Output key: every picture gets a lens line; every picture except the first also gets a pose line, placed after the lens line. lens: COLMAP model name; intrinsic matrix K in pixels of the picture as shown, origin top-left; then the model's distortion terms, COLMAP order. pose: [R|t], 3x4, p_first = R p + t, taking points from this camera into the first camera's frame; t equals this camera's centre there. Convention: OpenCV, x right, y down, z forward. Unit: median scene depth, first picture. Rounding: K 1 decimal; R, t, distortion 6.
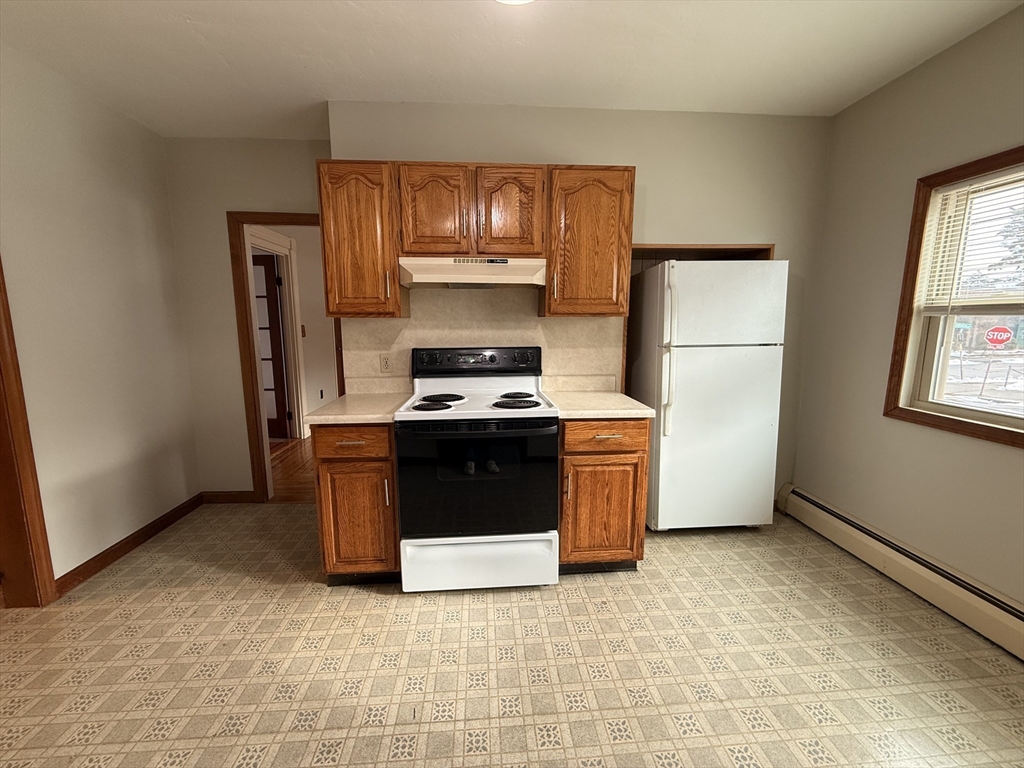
lens RADIAL K [[406.8, 0, 506.1], [0, 406.8, 383.7], [0, 0, 1]] dist [0.000514, 0.000062]
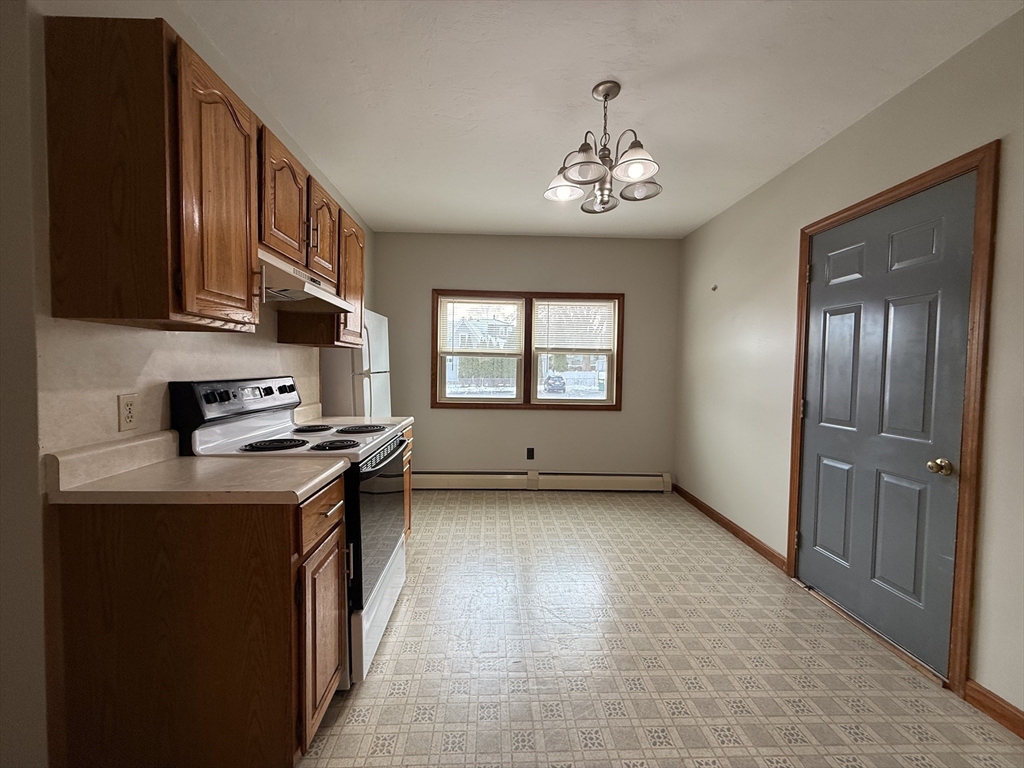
lens RADIAL K [[406.8, 0, 509.4], [0, 406.8, 382.1], [0, 0, 1]] dist [0.000514, 0.000062]
pose [[0.026873, -0.031632, 0.999138, -0.982520], [0.133800, 0.990619, 0.027764, -0.046069], [-0.990644, 0.132939, 0.030853, 0.600076]]
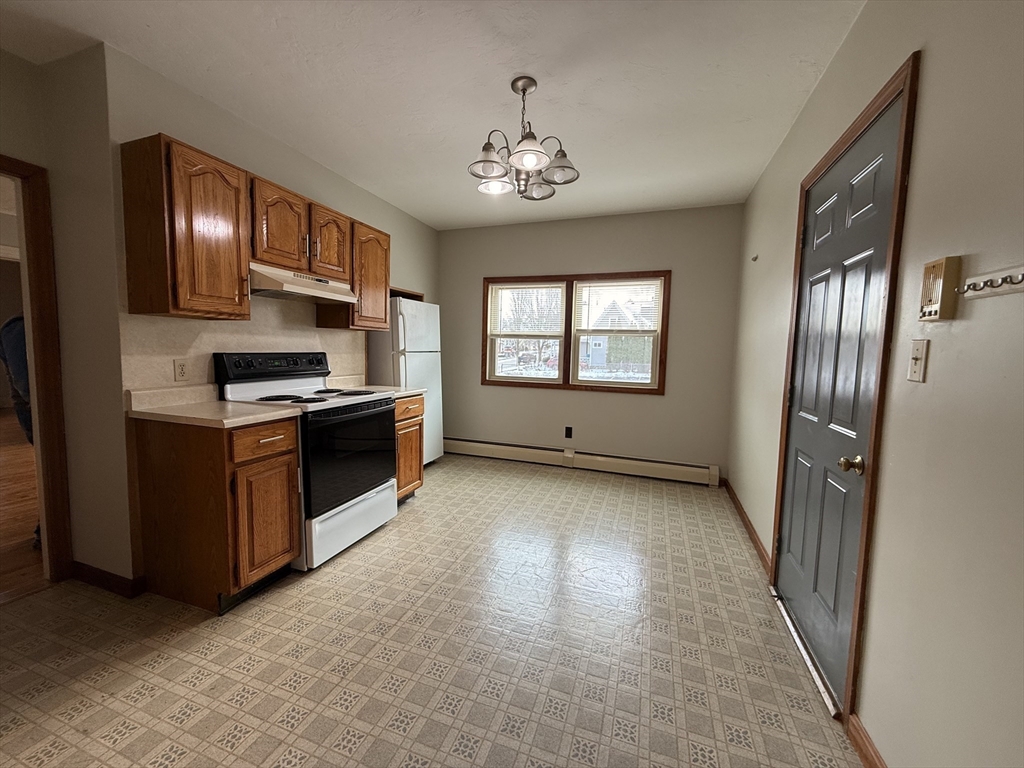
lens RADIAL K [[406.8, 0, 509.4], [0, 406.8, 381.9], [0, 0, 1]] dist [0.000514, 0.000062]
pose [[0.397679, -0.060730, 0.915513, -0.992003], [0.113440, 0.993406, 0.016621, 0.047787], [-0.910485, 0.097246, 0.401946, 0.021475]]
